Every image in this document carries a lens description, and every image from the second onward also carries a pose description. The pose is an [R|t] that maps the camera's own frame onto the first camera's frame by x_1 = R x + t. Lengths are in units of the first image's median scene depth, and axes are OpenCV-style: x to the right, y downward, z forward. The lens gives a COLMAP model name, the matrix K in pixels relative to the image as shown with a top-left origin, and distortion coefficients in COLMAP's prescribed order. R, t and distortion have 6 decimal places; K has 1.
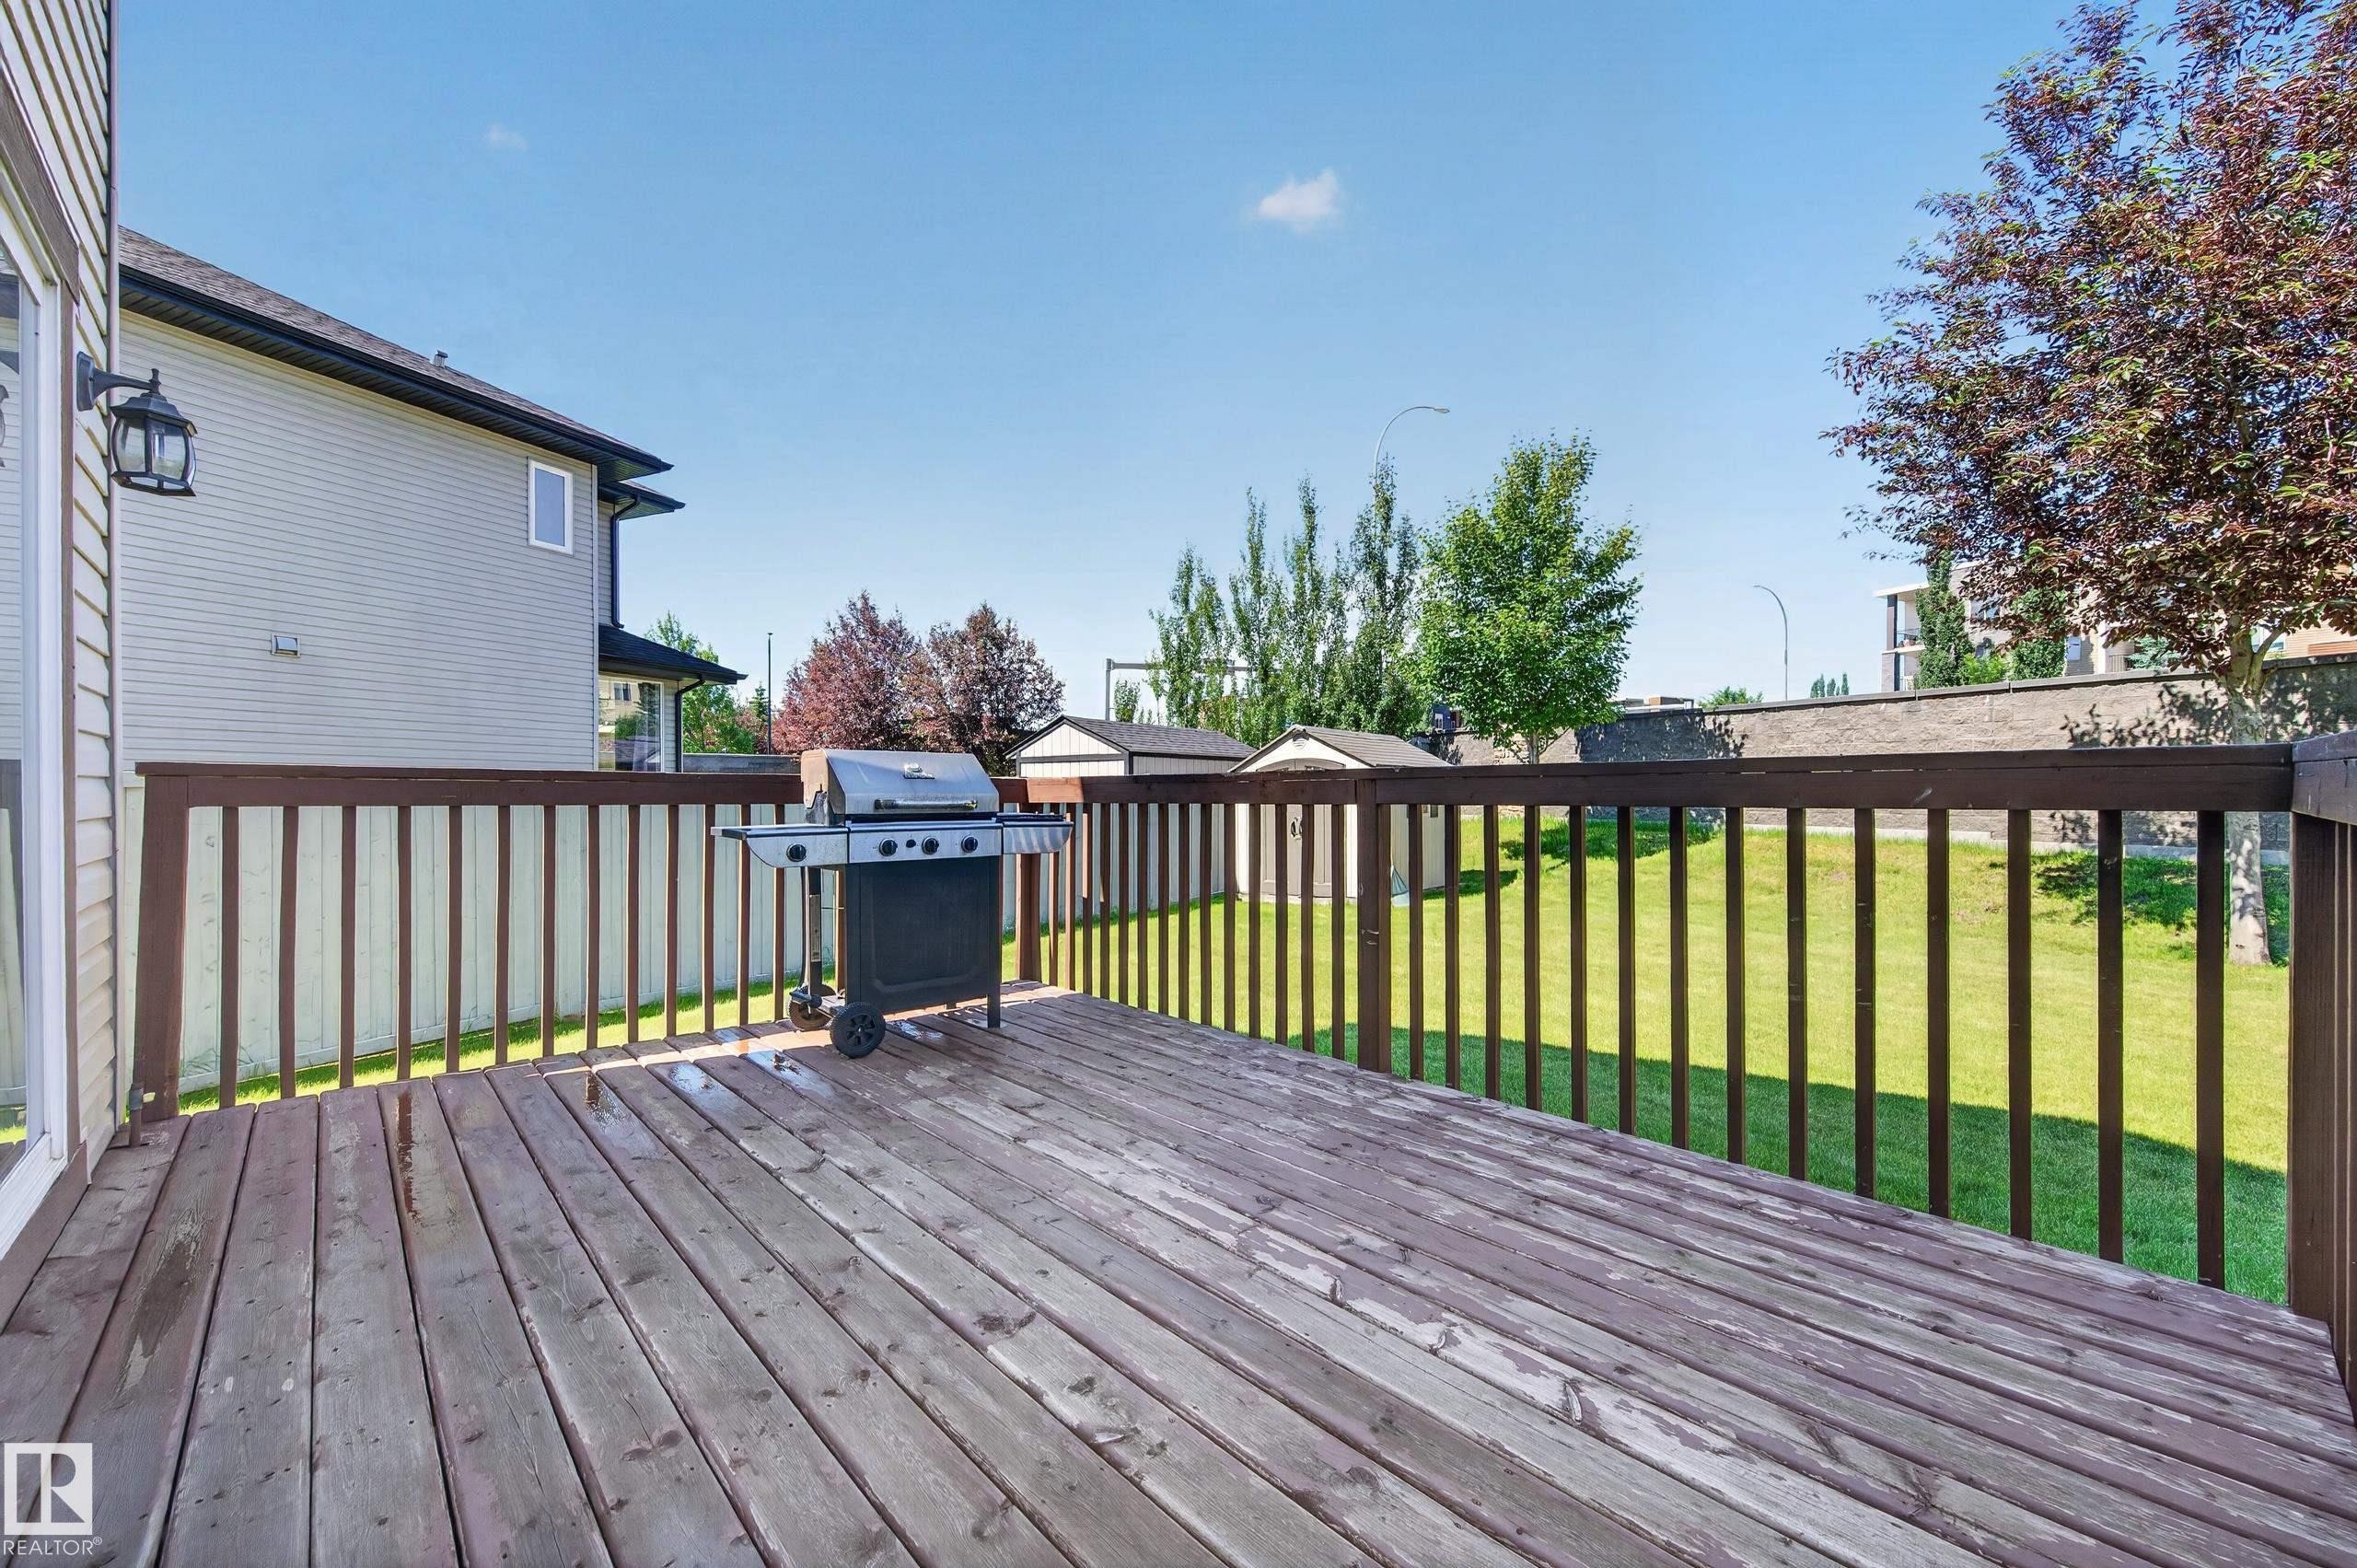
lens RADIAL K [[922.3, 0, 1180.1], [0, 922.3, 765.7], [0, 0, 1]] dist [-0.001917, -0.000389]
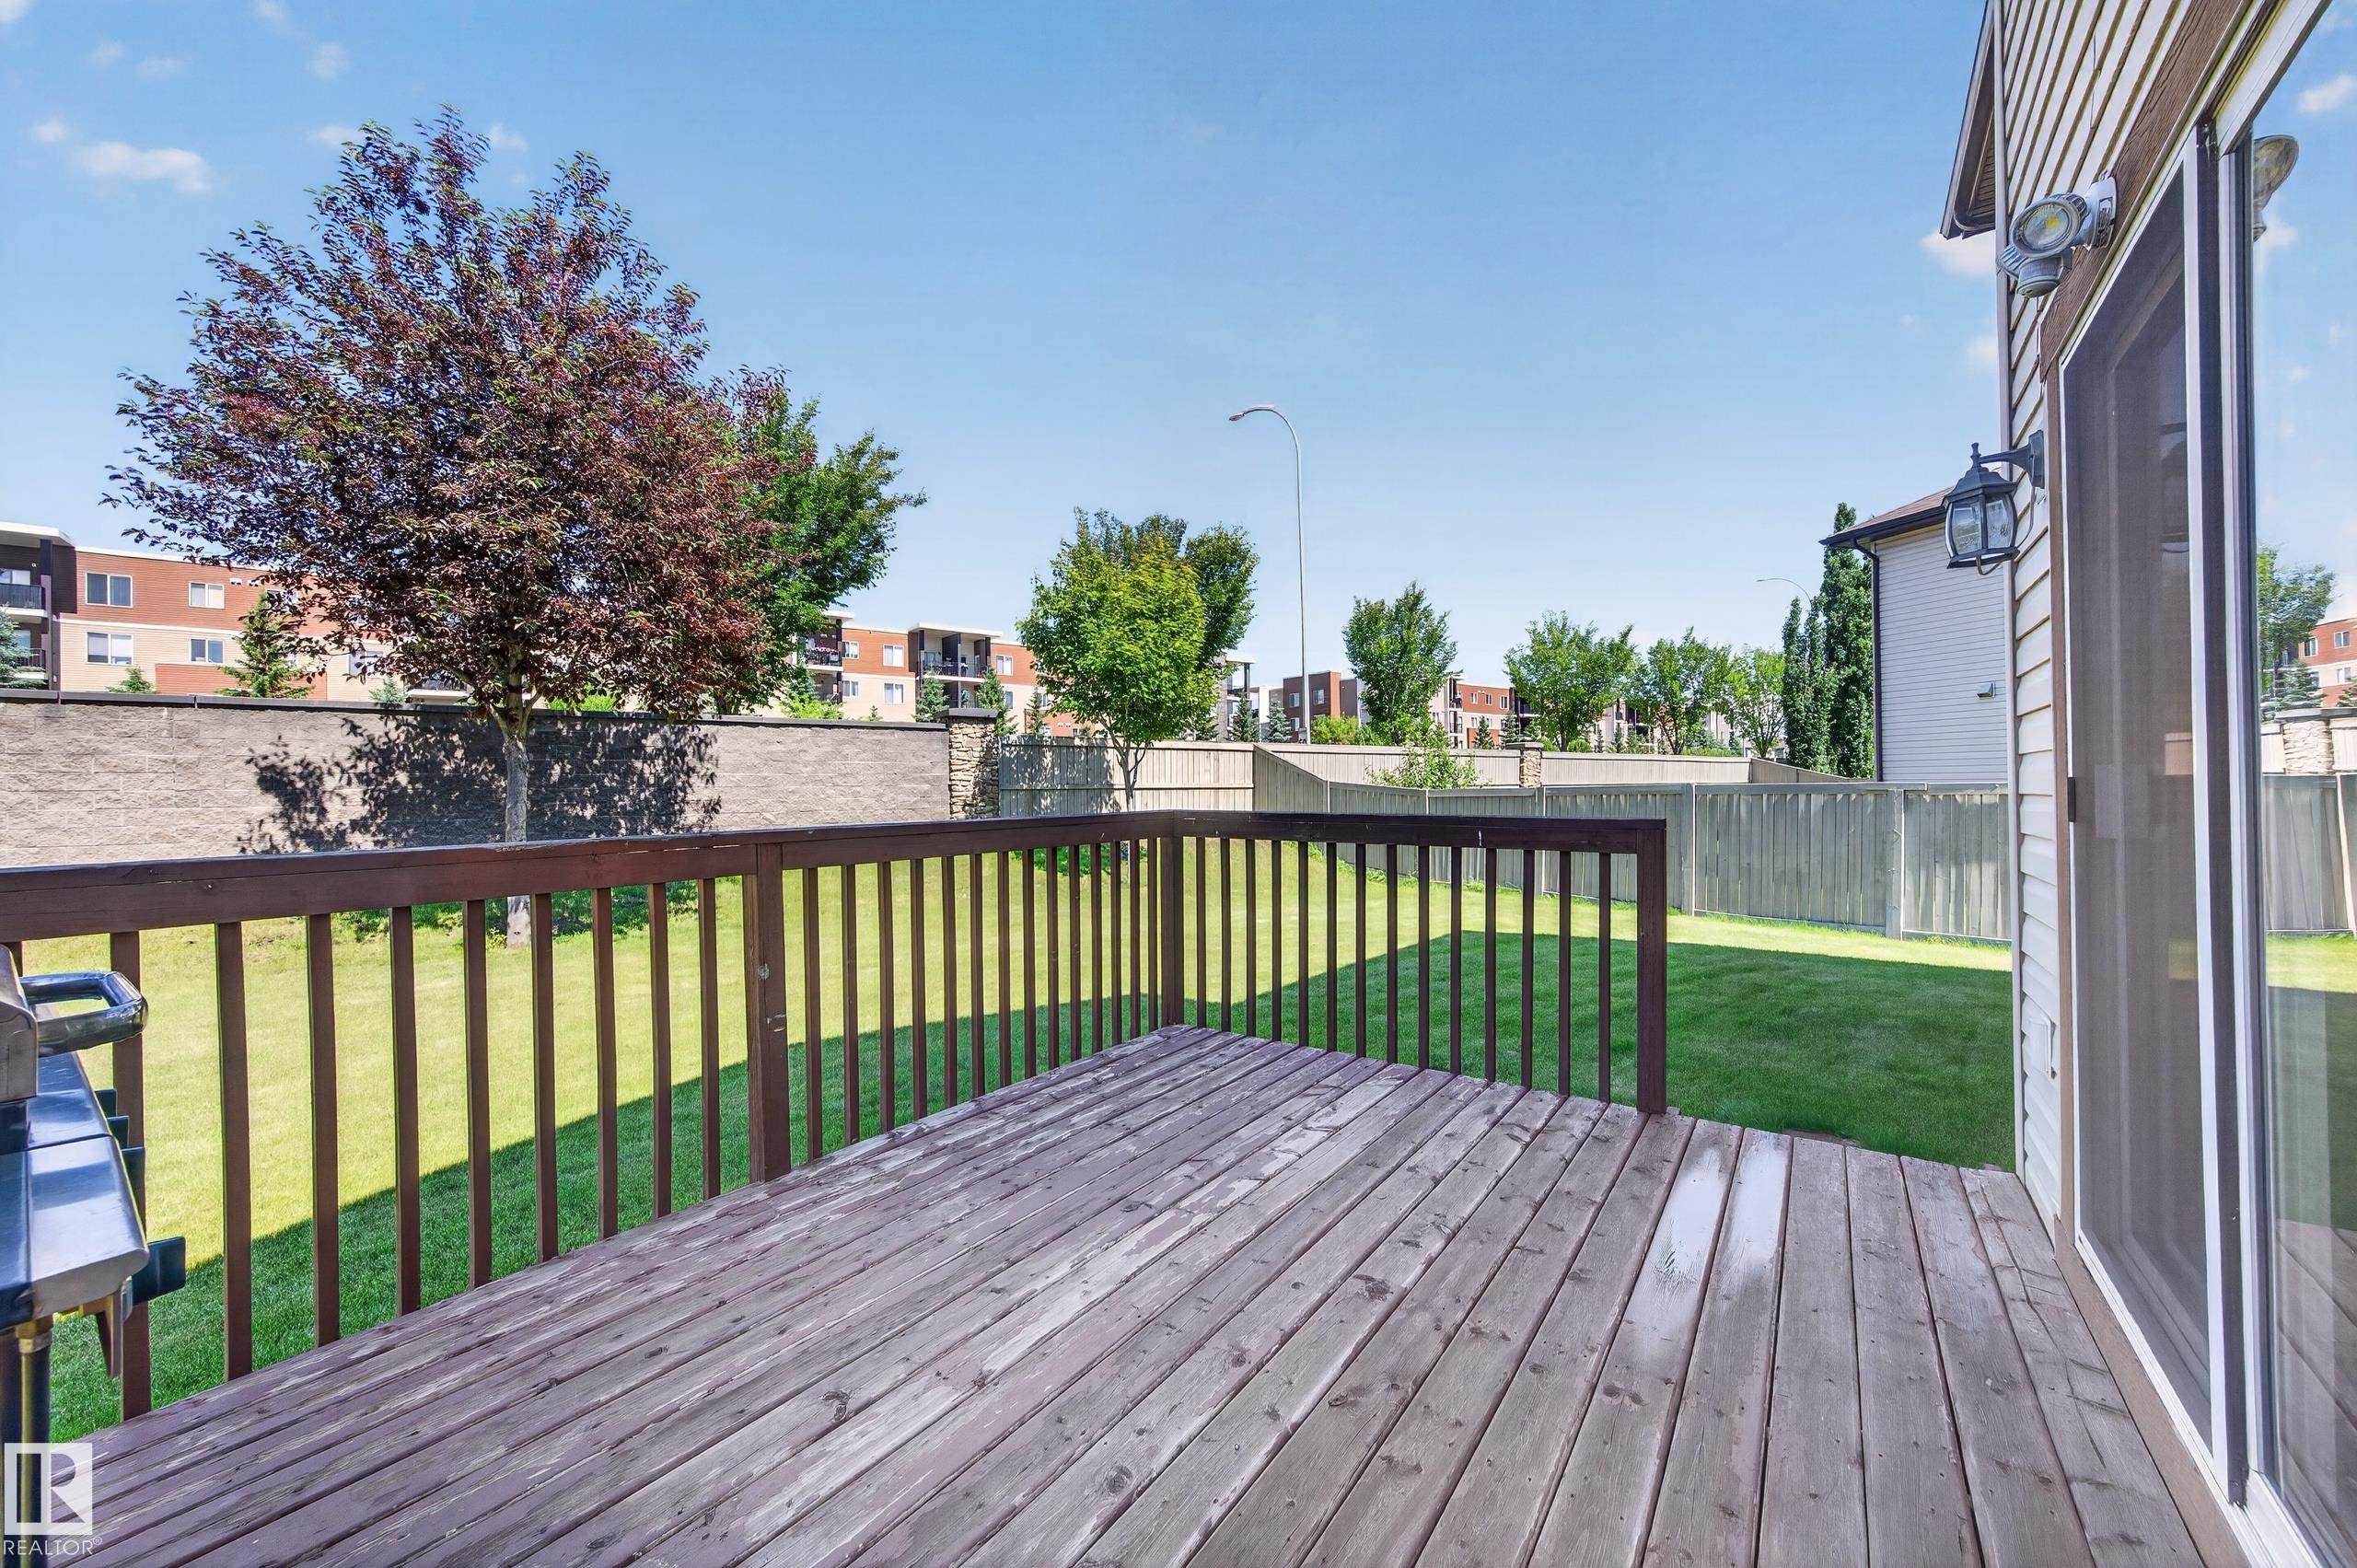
lens RADIAL K [[922.3, 0, 1164.4], [0, 922.3, 793.5], [0, 0, 1]] dist [-0.001917, -0.000389]
pose [[-0.203541, -0.005864, 0.979049, -0.816684], [-0.016192, 0.999865, 0.002622, -0.051218], [-0.978932, -0.015319, -0.203609, 0.913634]]
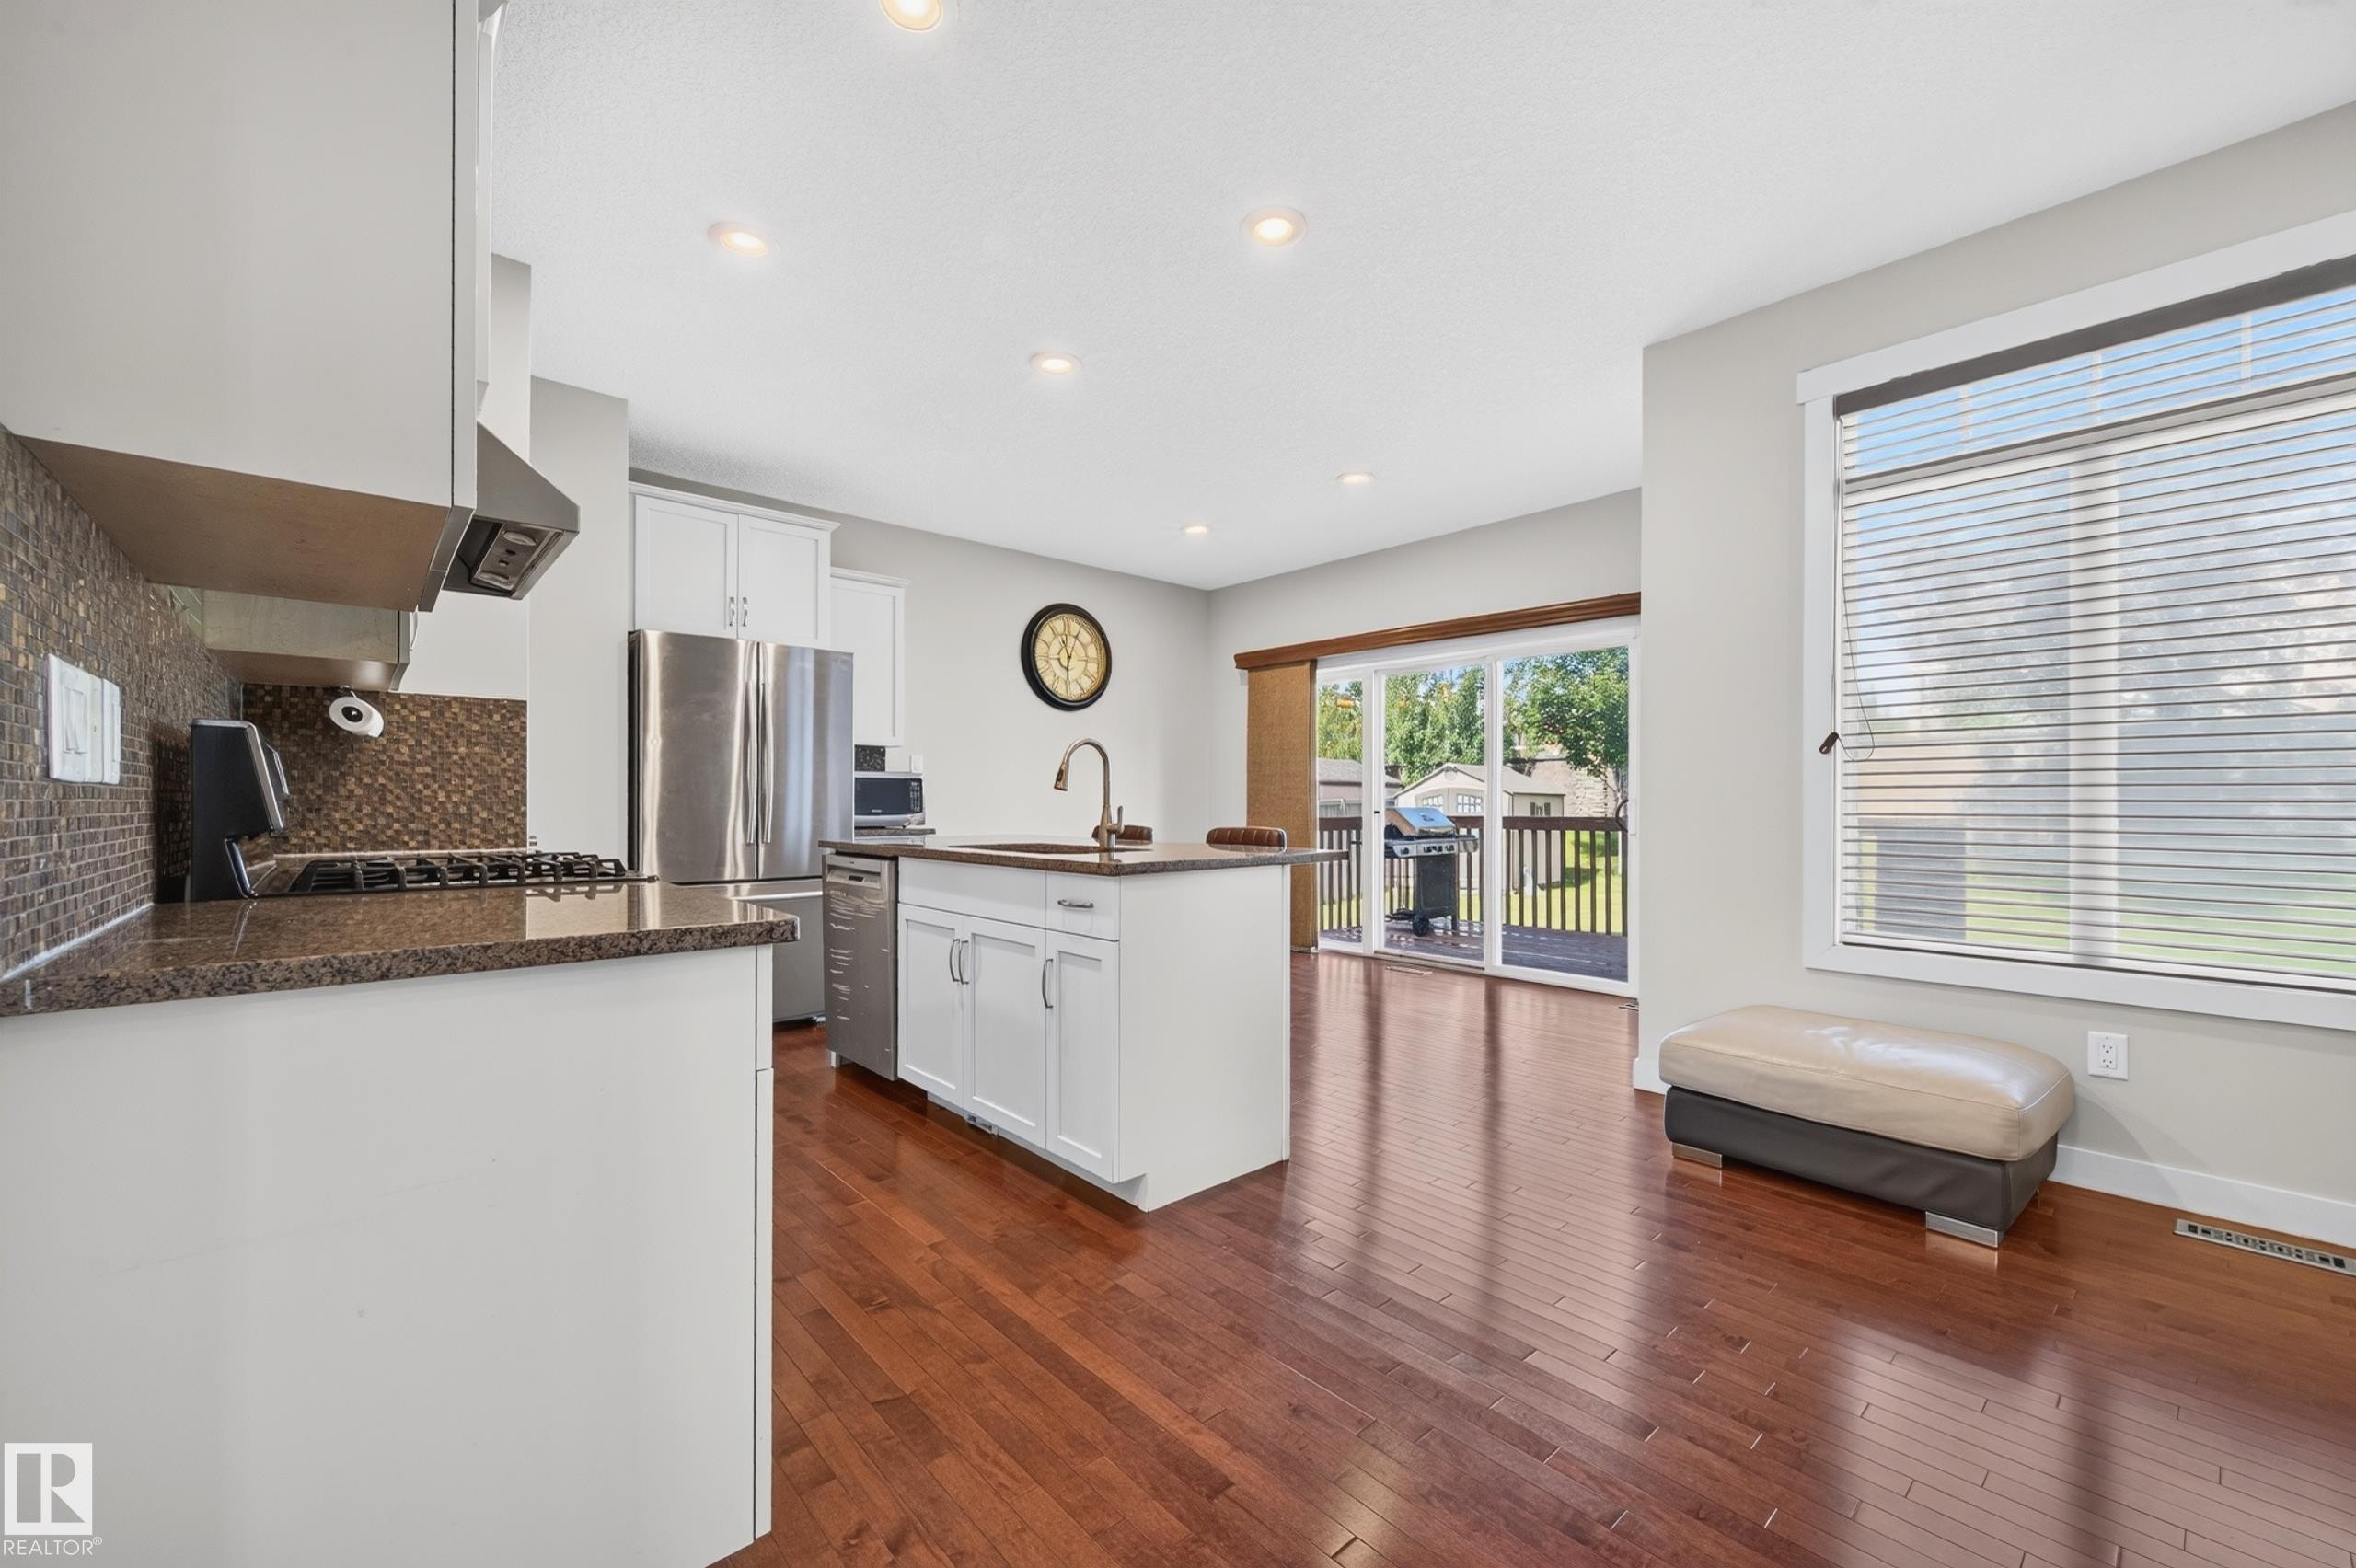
lens RADIAL K [[922.9, 0, 1181.4], [0, 922.9, 802.4], [0, 0, 1]] dist [0.005893, -0.002035]
pose [[0.999864, -0.005429, -0.015555, -1.130297], [0.005917, 0.999487, 0.031489, -0.140554], [0.015376, -0.031576, 0.999383, -1.743163]]
